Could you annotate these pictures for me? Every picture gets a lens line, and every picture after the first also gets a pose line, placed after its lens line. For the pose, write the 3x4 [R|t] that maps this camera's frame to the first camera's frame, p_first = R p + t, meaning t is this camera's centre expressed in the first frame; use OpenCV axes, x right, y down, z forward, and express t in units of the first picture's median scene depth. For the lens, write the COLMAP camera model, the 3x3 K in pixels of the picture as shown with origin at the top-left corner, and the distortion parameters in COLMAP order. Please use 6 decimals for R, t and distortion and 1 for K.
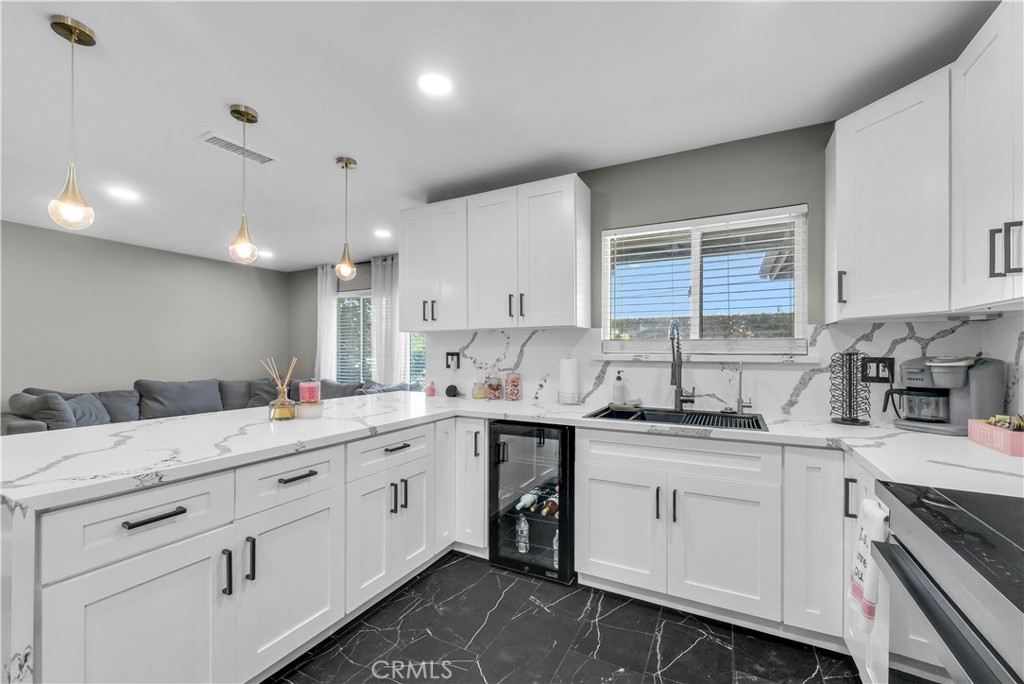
lens RADIAL K [[422.3, 0, 508.8], [0, 422.3, 354.5], [0, 0, 1]] dist [-0.004514, -0.000156]
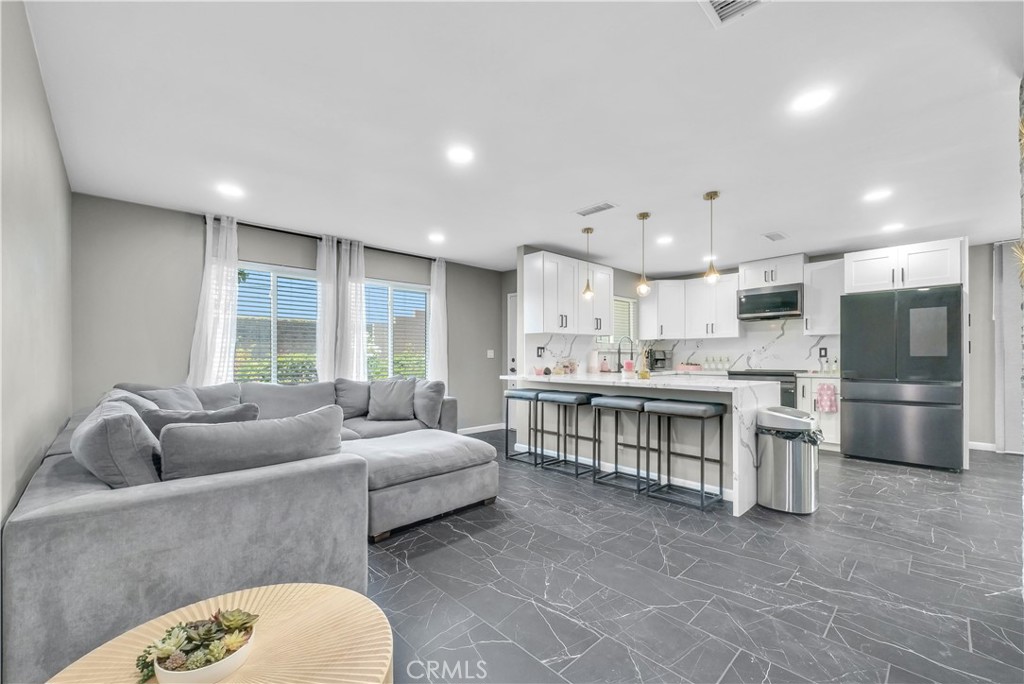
lens RADIAL K [[422.3, 0, 500.9], [0, 422.3, 351.7], [0, 0, 1]] dist [-0.004514, -0.000156]
pose [[0.330789, 0.008213, 0.943669, -2.310113], [0.006433, 0.999919, -0.010958, 0.039458], [-0.943683, 0.009696, 0.330710, 0.867770]]
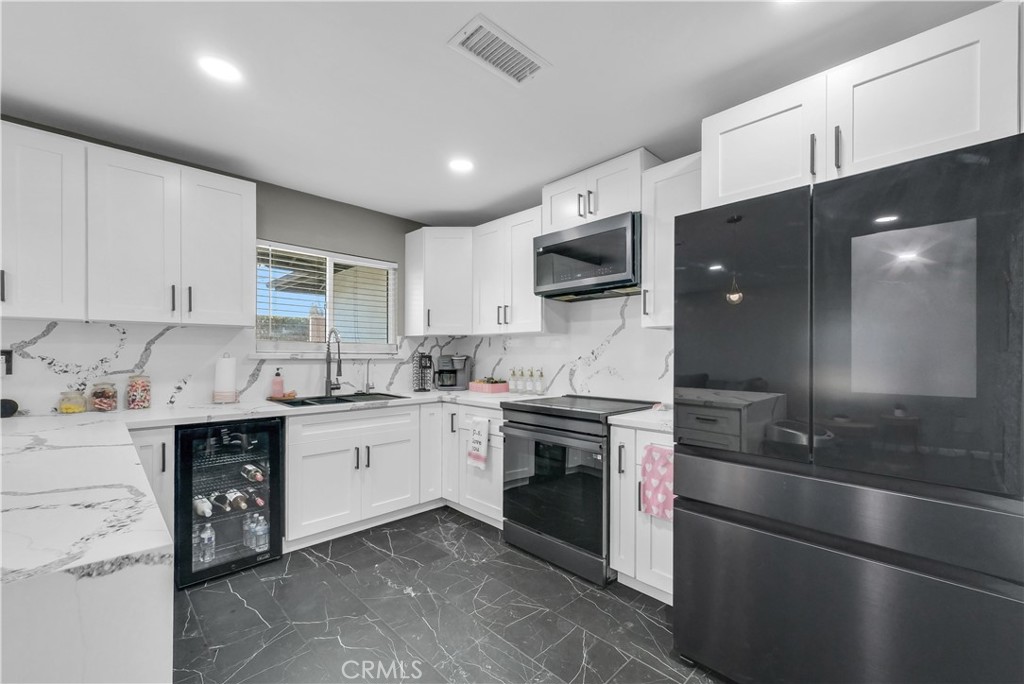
lens RADIAL K [[422.3, 0, 505.9], [0, 422.3, 355.0], [0, 0, 1]] dist [-0.004514, -0.000156]
pose [[0.308408, -0.000801, 0.951254, -0.705089], [0.000003, 1.000000, 0.000841, 0.002999], [-0.951254, -0.000256, 0.308407, 0.073076]]
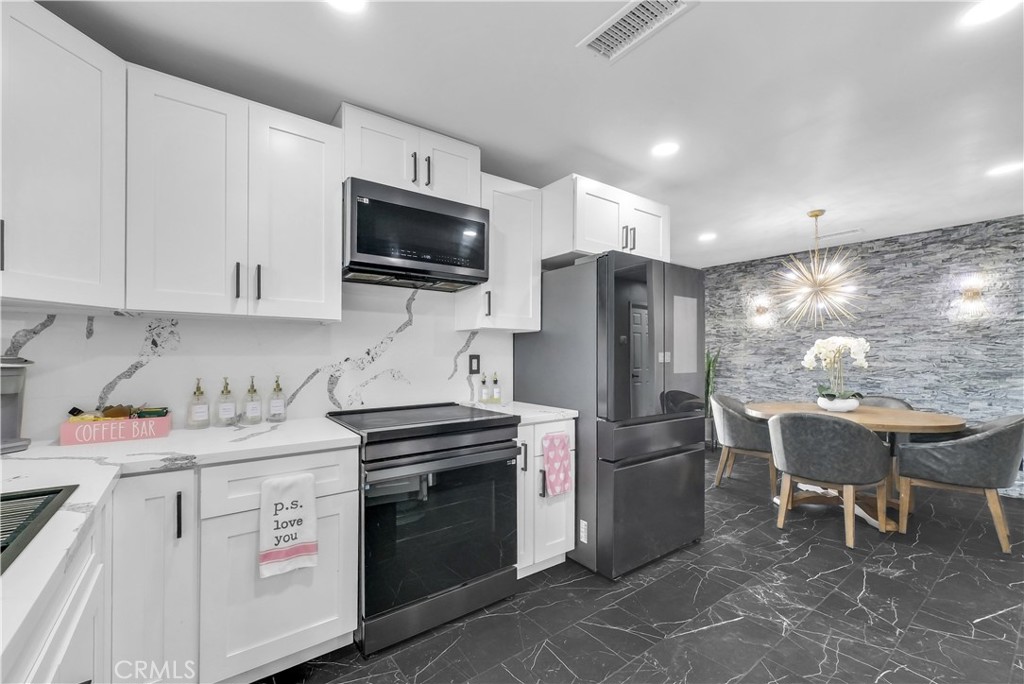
lens RADIAL K [[422.3, 0, 516.2], [0, 422.3, 355.3], [0, 0, 1]] dist [-0.004514, -0.000156]
pose [[-0.906436, -0.001448, 0.422341, -0.136714], [-0.000075, 0.999995, 0.003269, 0.000718], [-0.422343, 0.002931, -0.906431, 0.973657]]
